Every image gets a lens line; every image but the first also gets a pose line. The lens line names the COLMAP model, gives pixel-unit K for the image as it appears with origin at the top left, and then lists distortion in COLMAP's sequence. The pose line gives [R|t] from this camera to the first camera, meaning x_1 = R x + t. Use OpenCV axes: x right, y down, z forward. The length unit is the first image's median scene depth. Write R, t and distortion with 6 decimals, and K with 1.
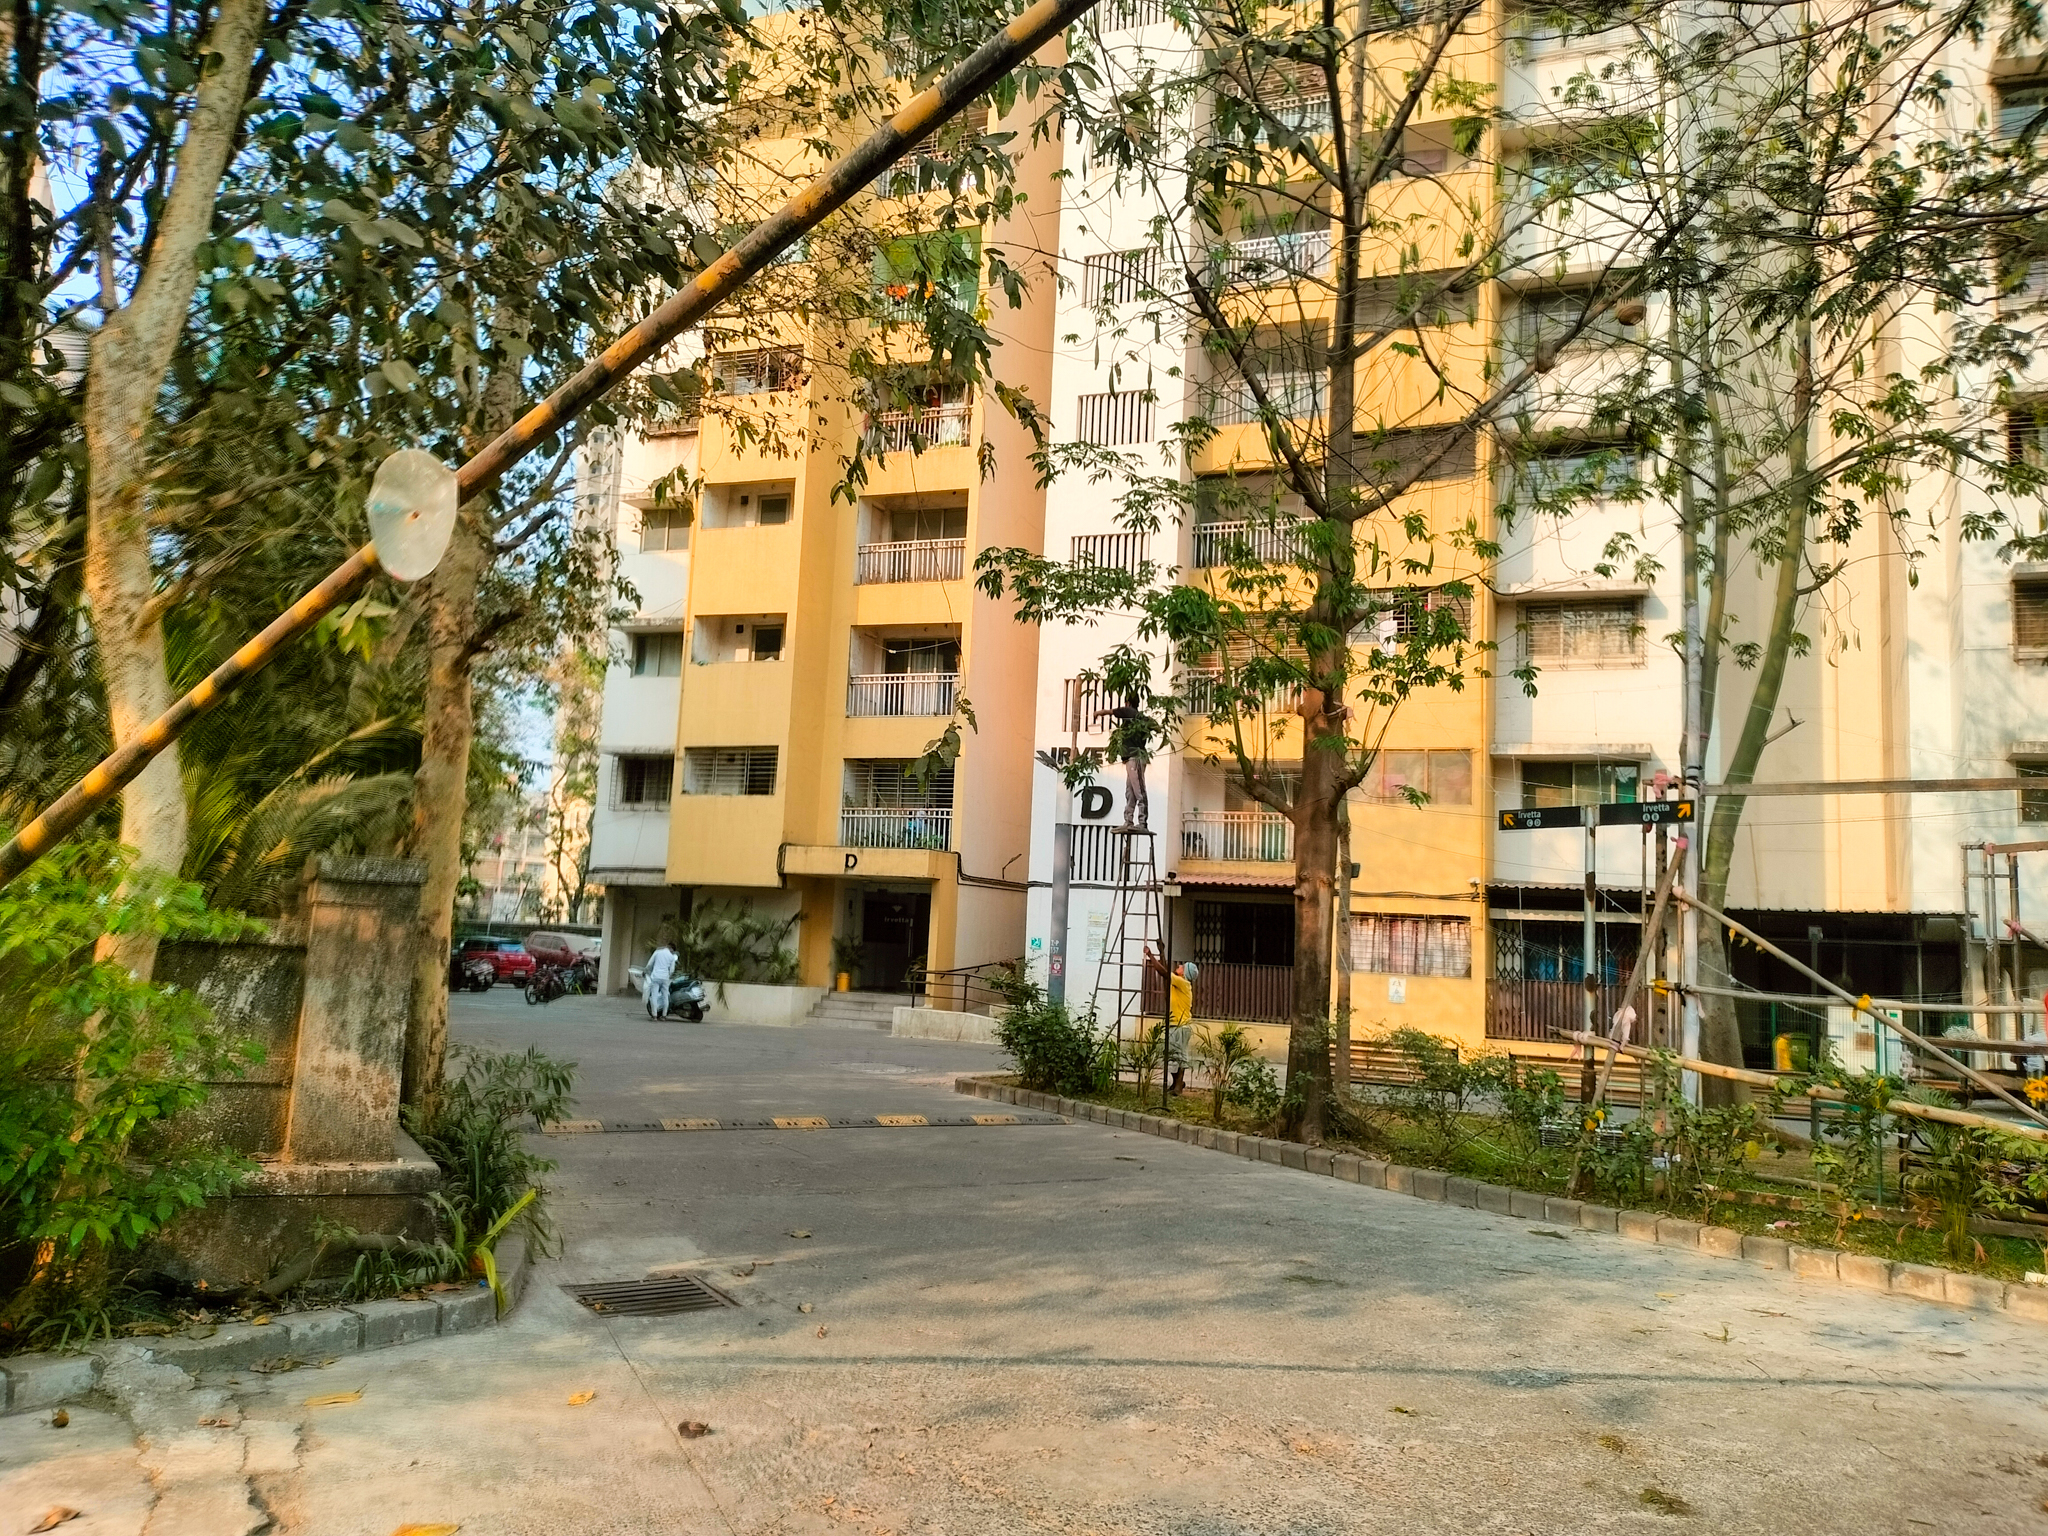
lens RADIAL K [[1562.4, 0, 1029.0], [0, 1562.4, 763.5], [0, 0, 1]] dist [0.041432, -0.050662]
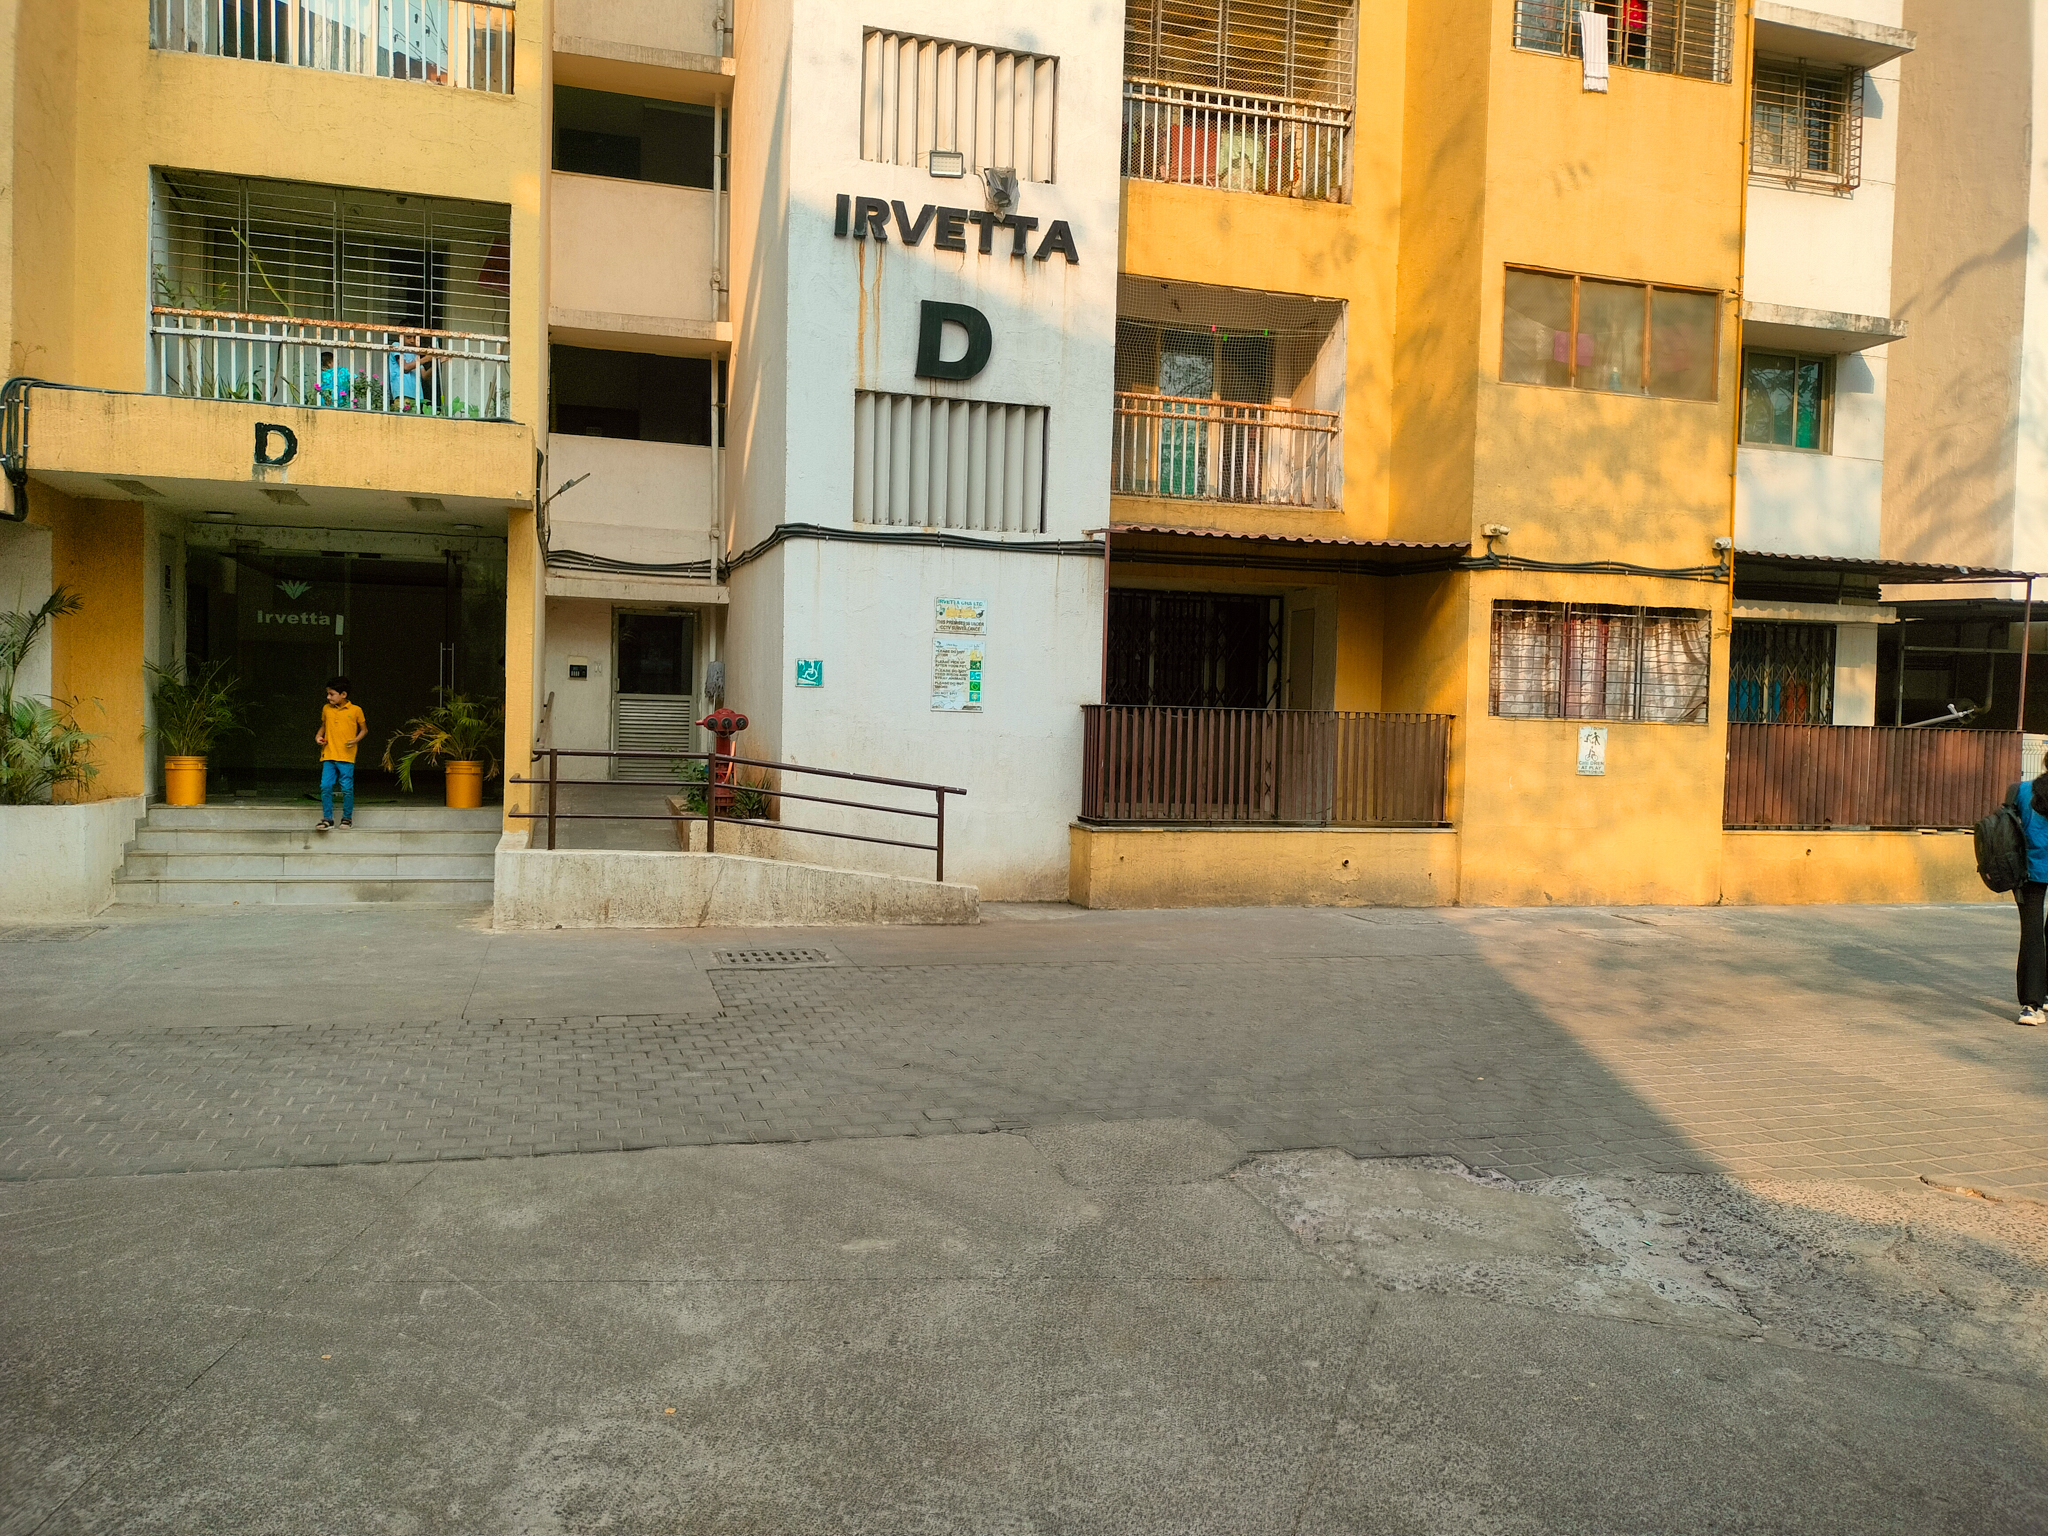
lens RADIAL K [[1562.4, 0, 1027.3], [0, 1562.4, 773.9], [0, 0, 1]] dist [0.041432, -0.050662]
pose [[0.786879, -0.052894, 0.614837, -0.210012], [-0.058780, 0.985366, 0.159997, 0.071123], [-0.614302, -0.162038, 0.772254, 0.635634]]
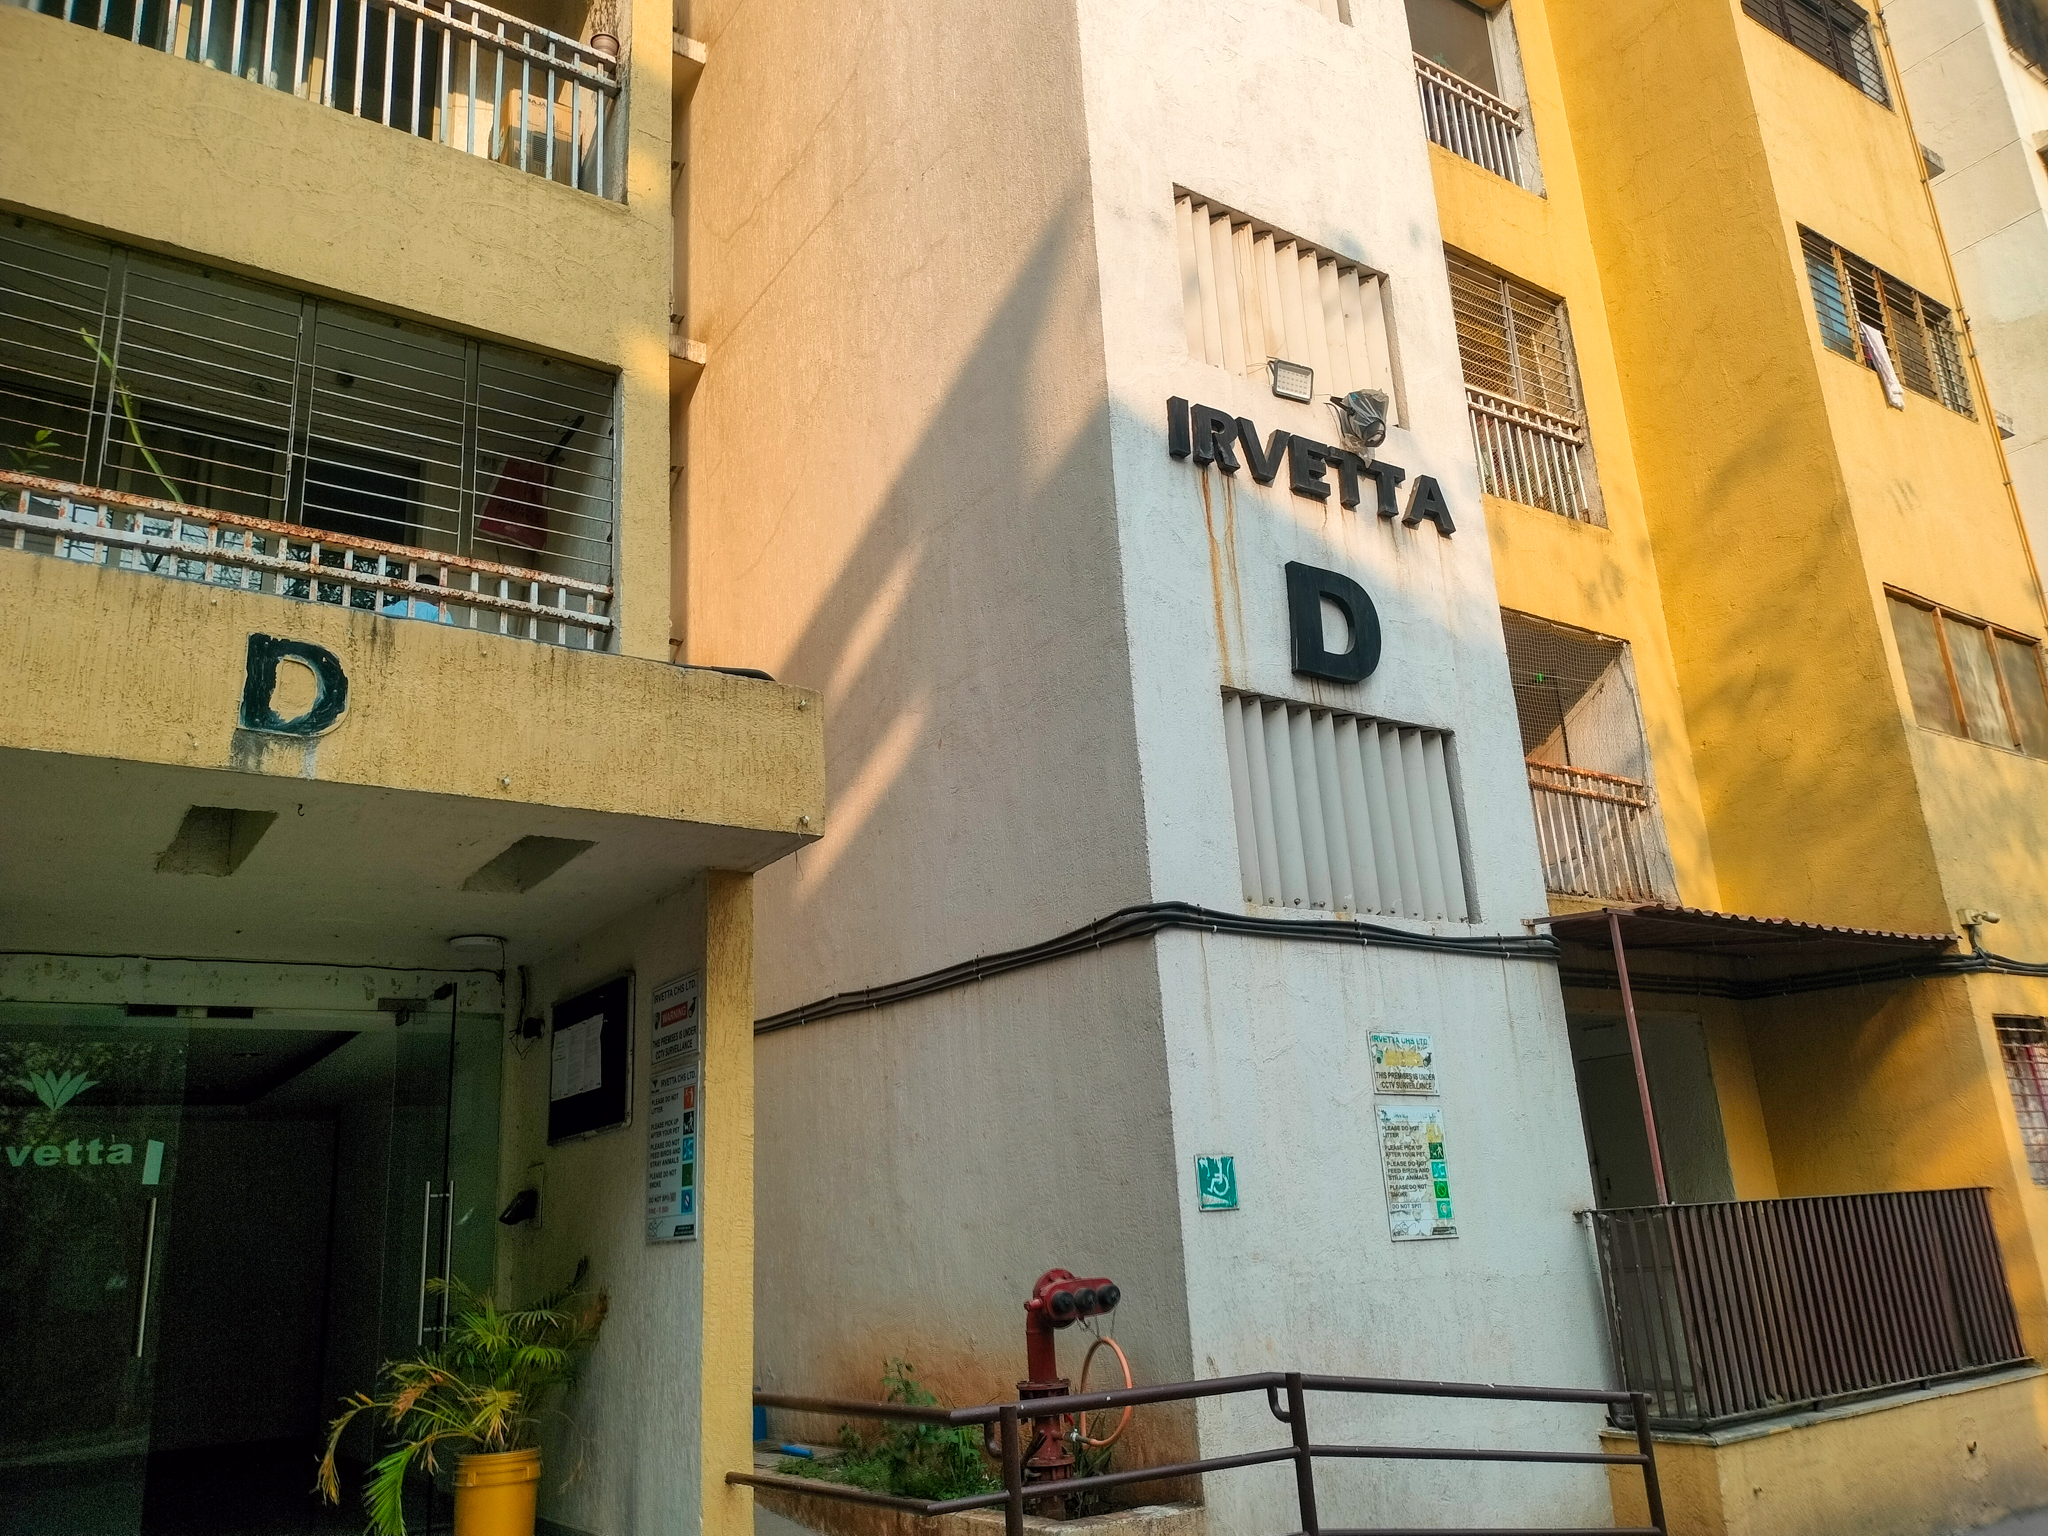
lens RADIAL K [[1562.4, 0, 1035.8], [0, 1562.4, 754.7], [0, 0, 1]] dist [0.041432, -0.050662]
pose [[0.550193, 0.169002, 0.817756, -0.201508], [-0.012427, 0.980854, -0.194347, 0.099145], [-0.834945, 0.096766, 0.541760, 0.896575]]
